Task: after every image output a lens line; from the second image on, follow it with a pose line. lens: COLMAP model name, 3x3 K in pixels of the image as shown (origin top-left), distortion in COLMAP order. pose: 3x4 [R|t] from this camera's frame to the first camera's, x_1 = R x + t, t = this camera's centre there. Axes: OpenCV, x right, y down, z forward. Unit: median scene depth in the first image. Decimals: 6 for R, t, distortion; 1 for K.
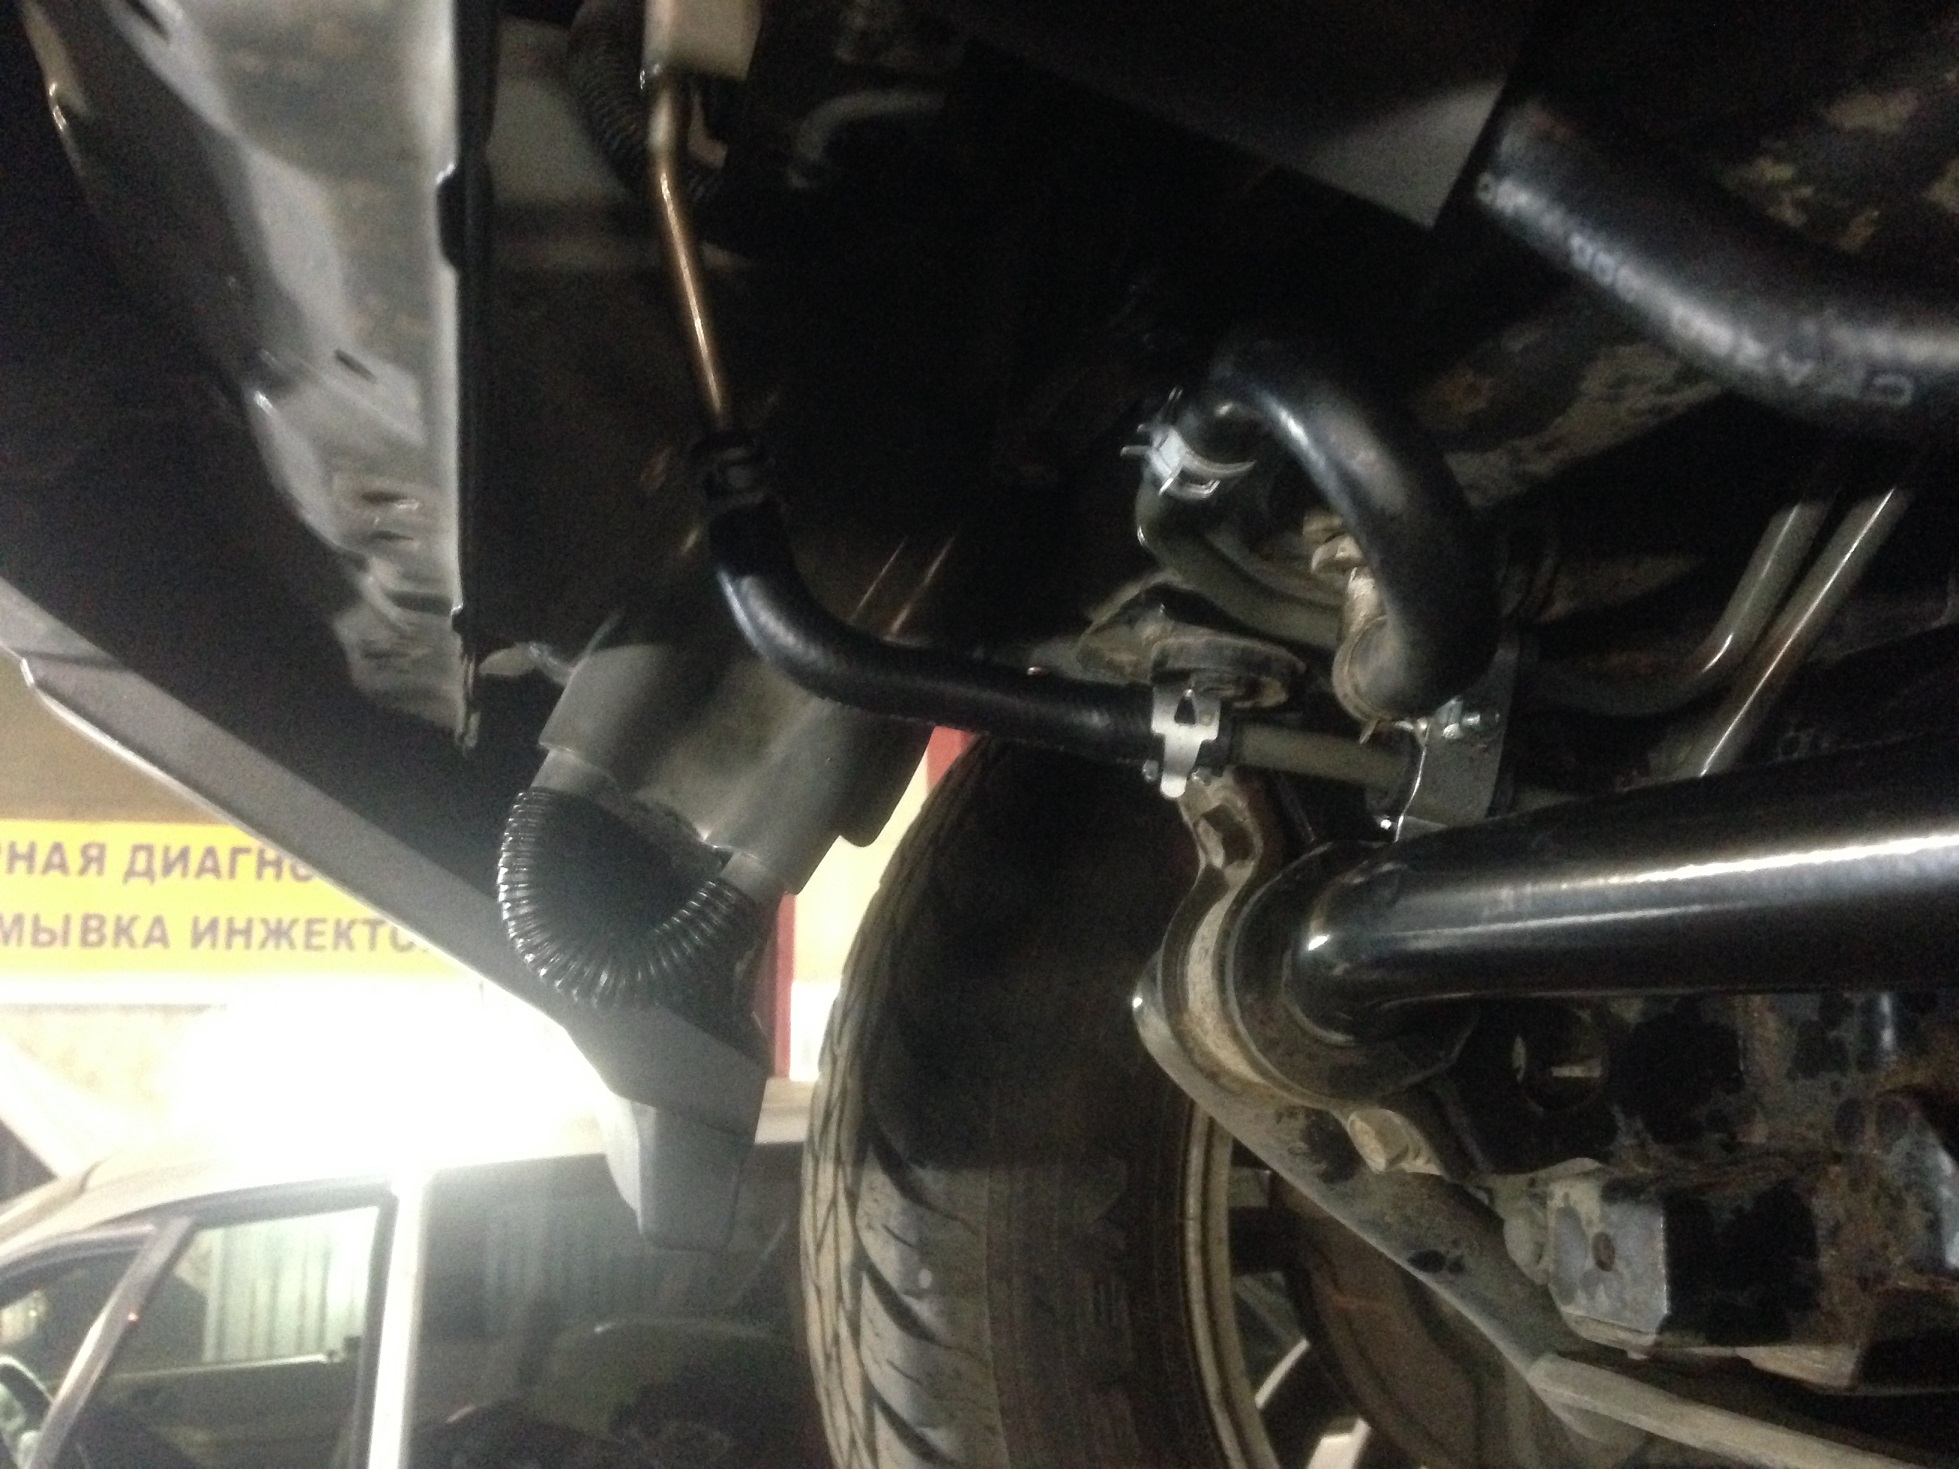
lens RADIAL K [[1840.0, 0, 979.5], [0, 1840.0, 734.5], [0, 0, 1]] dist [0.201967, -0.365540]
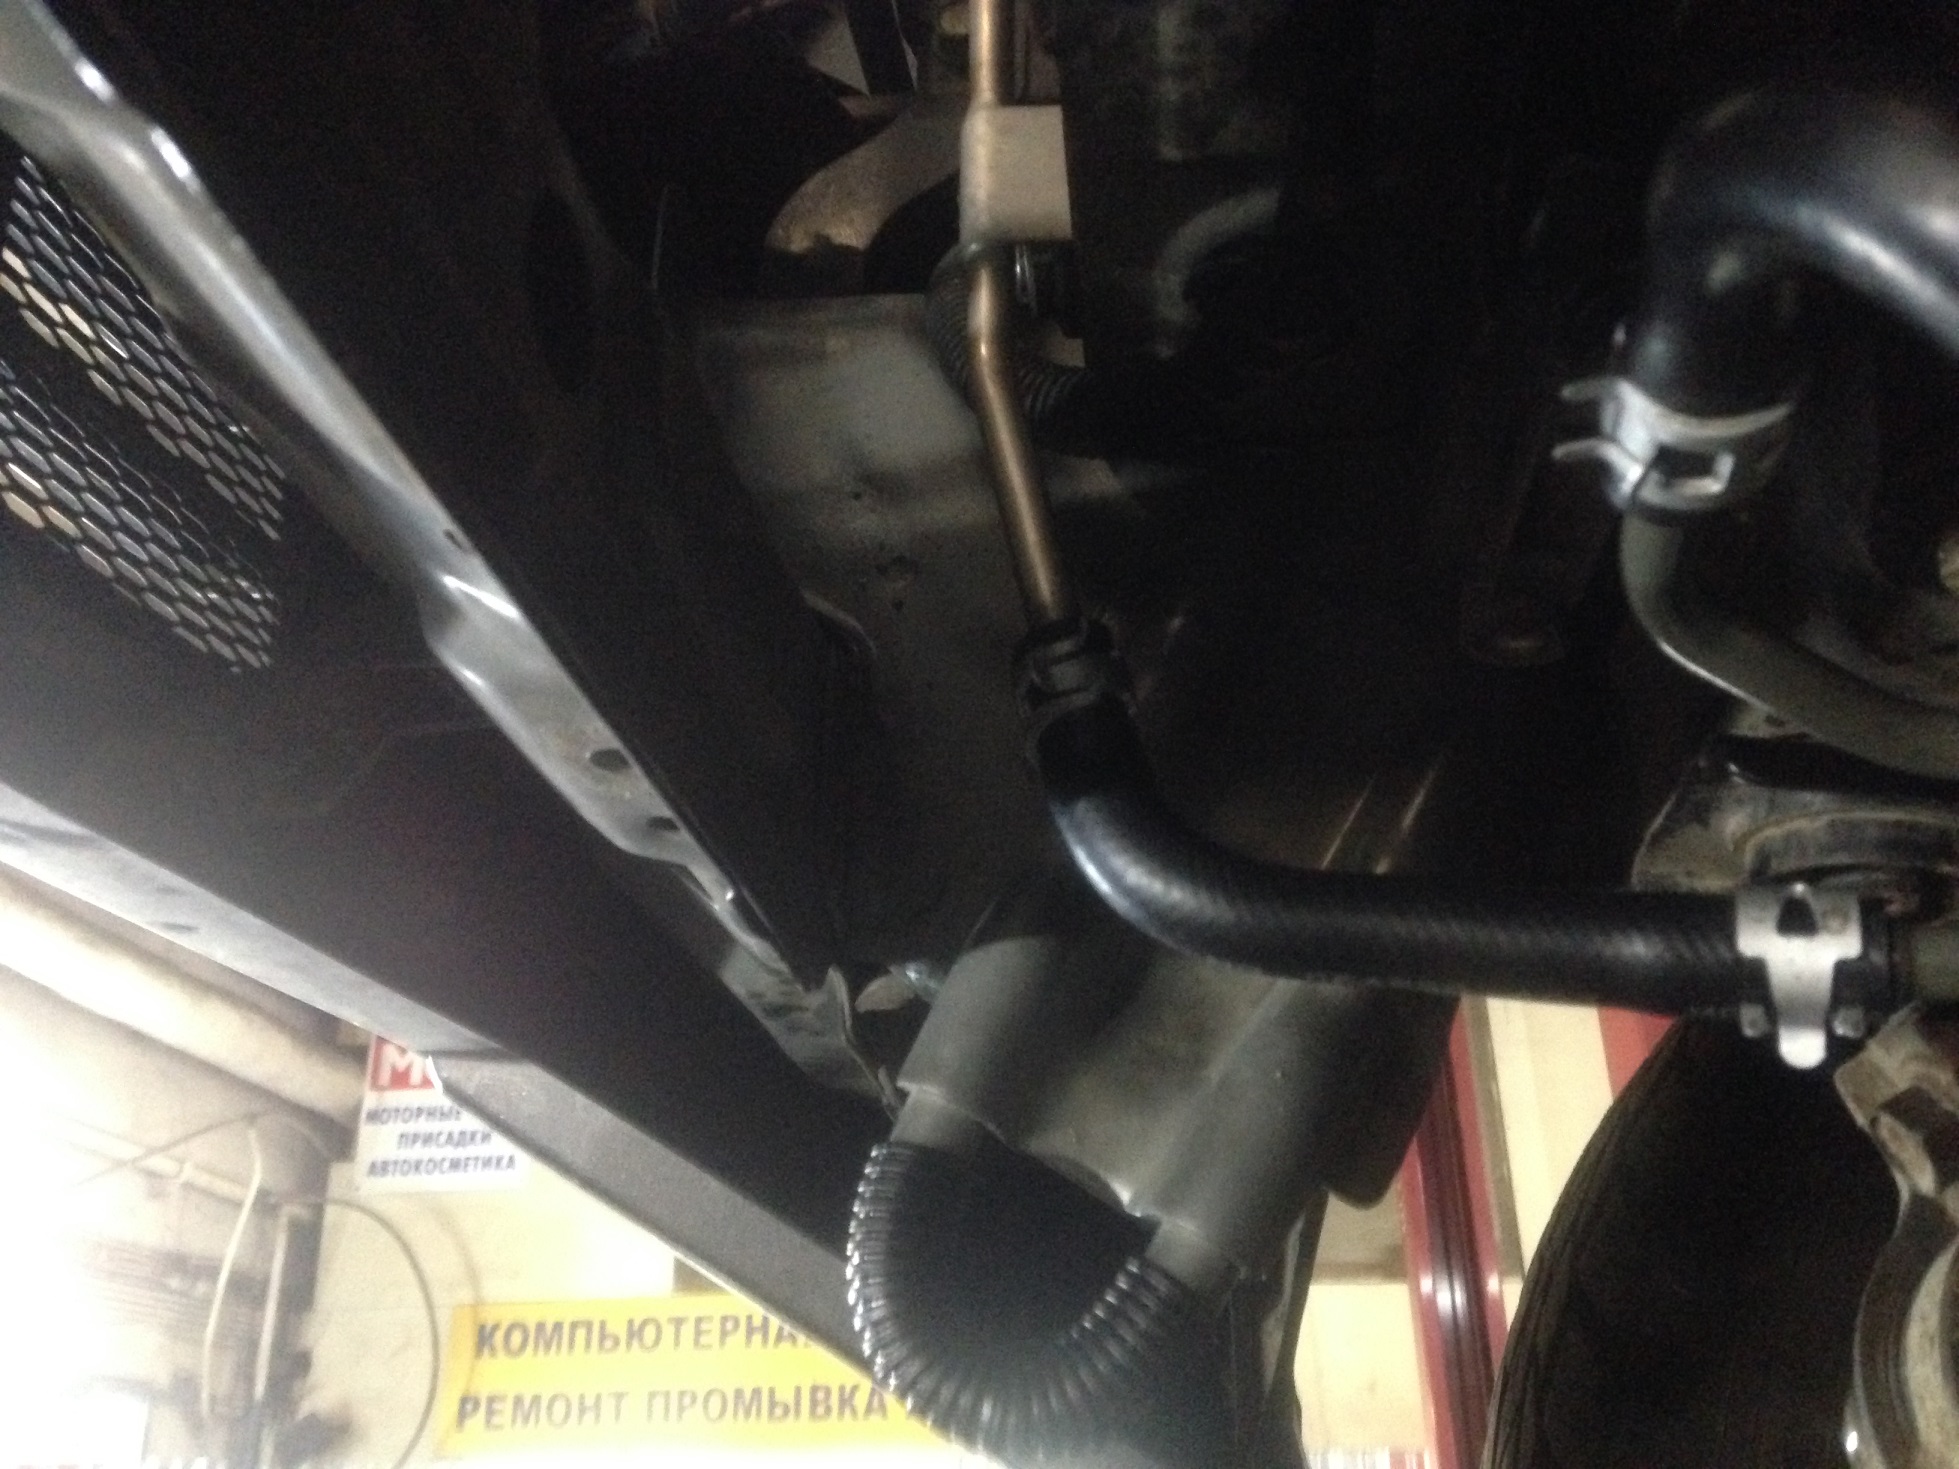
lens RADIAL K [[1765.8, 0, 1010.9], [0, 1765.8, 733.9], [0, 0, 1]] dist [0.190498, -0.291999]
pose [[0.929807, -0.159852, -0.331521, 0.071583], [0.074806, 0.964035, -0.255031, 0.056277], [0.360365, 0.212330, 0.908324, 0.324163]]
